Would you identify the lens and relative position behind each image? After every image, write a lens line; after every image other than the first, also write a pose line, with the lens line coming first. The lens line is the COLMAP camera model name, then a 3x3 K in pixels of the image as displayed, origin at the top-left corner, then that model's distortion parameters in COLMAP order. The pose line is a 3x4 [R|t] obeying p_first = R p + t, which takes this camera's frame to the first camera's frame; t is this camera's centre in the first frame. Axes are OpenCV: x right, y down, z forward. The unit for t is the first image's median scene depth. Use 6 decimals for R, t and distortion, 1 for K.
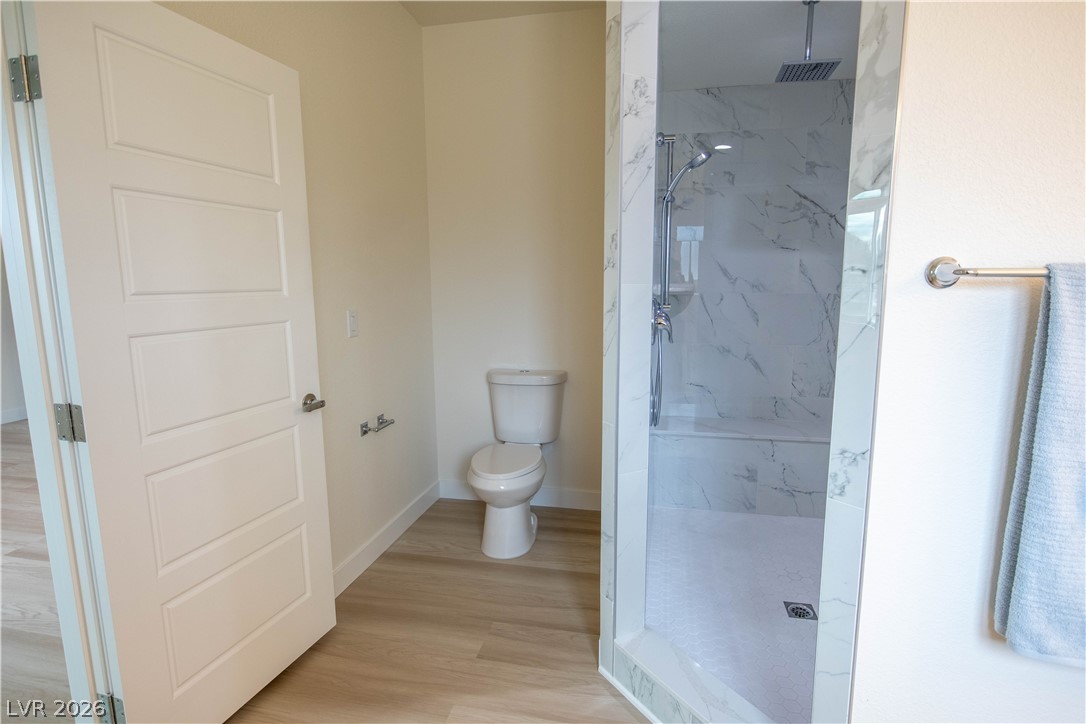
lens RADIAL K [[542.7, 0, 548.2], [0, 542.7, 357.8], [0, 0, 1]] dist [-0.014302, 0.002965]
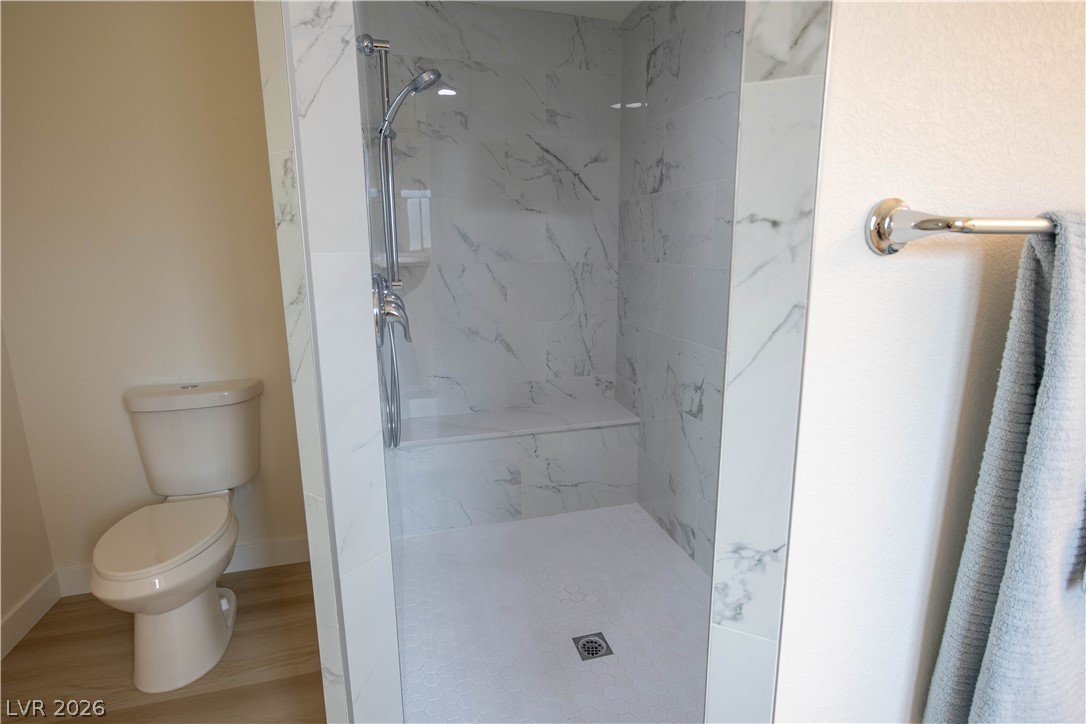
lens RADIAL K [[542.7, 0, 548.2], [0, 542.7, 357.8], [0, 0, 1]] dist [-0.014302, 0.002965]
pose [[0.884367, -0.094273, 0.457174, 0.064600], [0.068985, 0.995035, 0.071738, -0.038973], [-0.461667, -0.031904, 0.886479, 0.296000]]
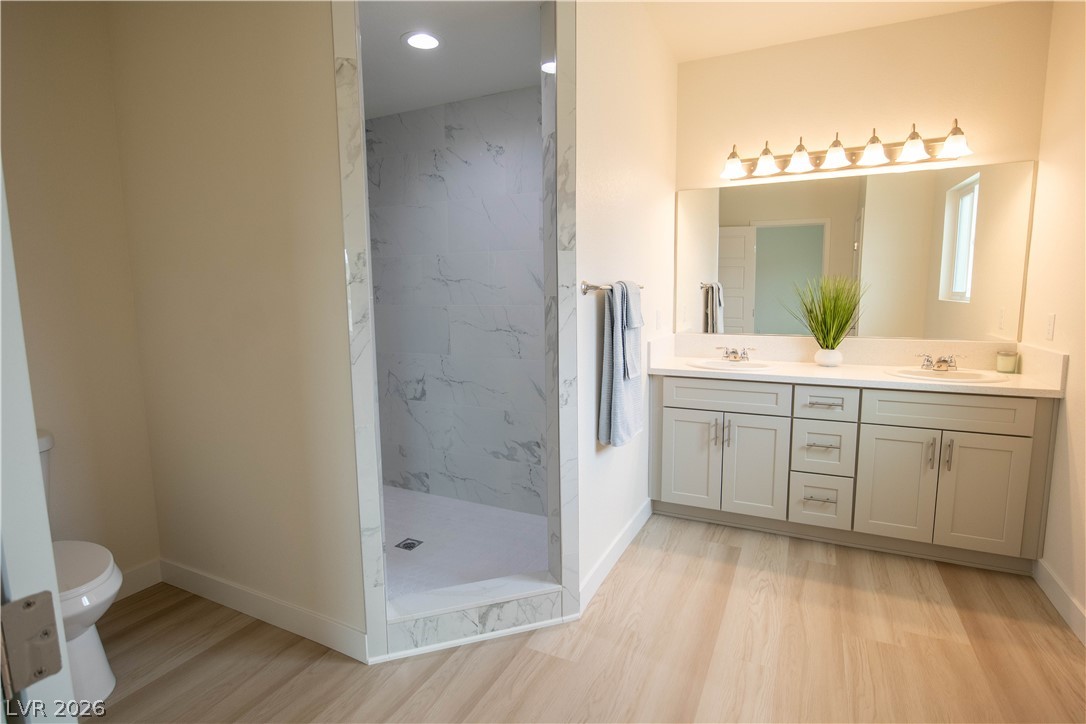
lens RADIAL K [[542.7, 0, 548.2], [0, 542.7, 357.8], [0, 0, 1]] dist [-0.014302, 0.002965]
pose [[0.241322, -0.119563, 0.963052, -0.648088], [0.147636, 0.985353, 0.085337, -0.039763], [-0.959149, 0.121587, 0.255440, 0.276460]]
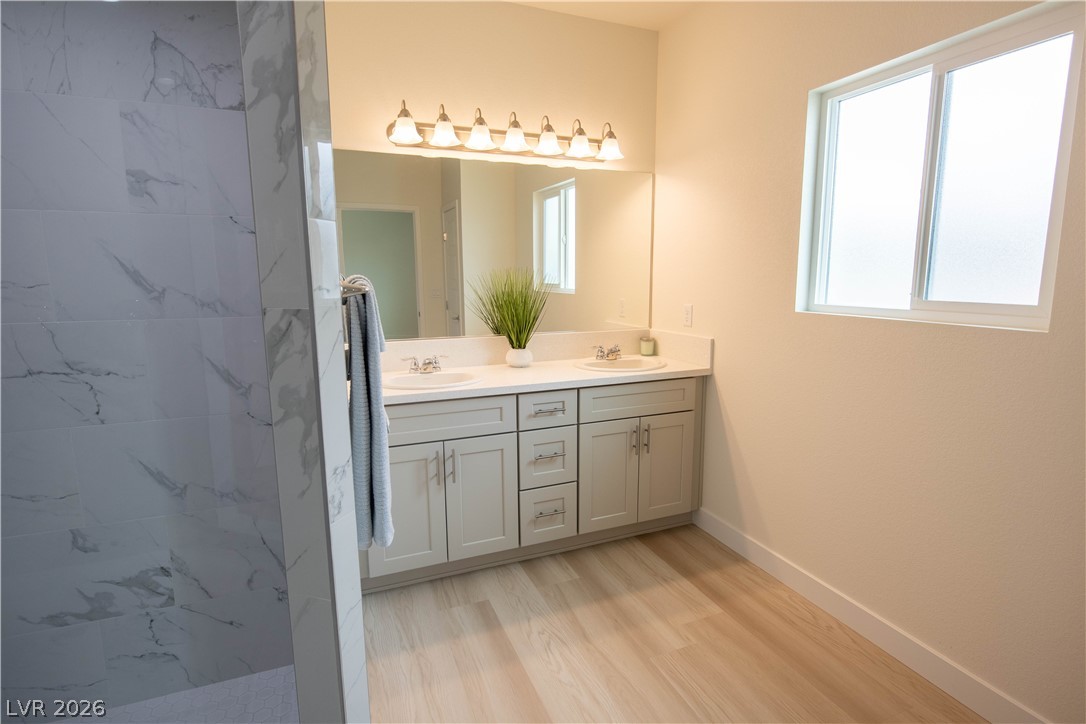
lens RADIAL K [[542.7, 0, 548.2], [0, 542.7, 357.8], [0, 0, 1]] dist [-0.014302, 0.002965]
pose [[-0.565516, -0.120171, 0.815935, -0.231069], [0.123812, 0.965746, 0.228047, -0.102411], [-0.815391, 0.229987, -0.531267, 0.576381]]
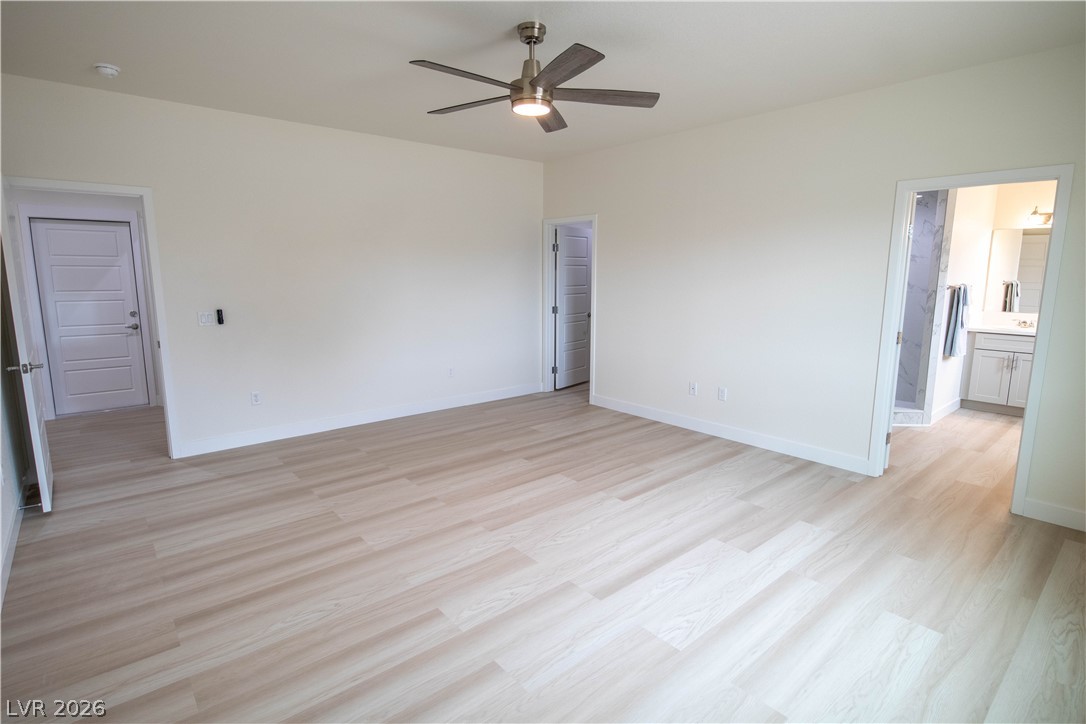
lens RADIAL K [[542.7, 0, 548.2], [0, 542.7, 357.8], [0, 0, 1]] dist [-0.014302, 0.002965]
pose [[0.607092, -0.120400, 0.785457, -2.585132], [0.107422, 0.991816, 0.069004, -0.113214], [-0.787337, 0.042484, 0.615058, 0.388890]]
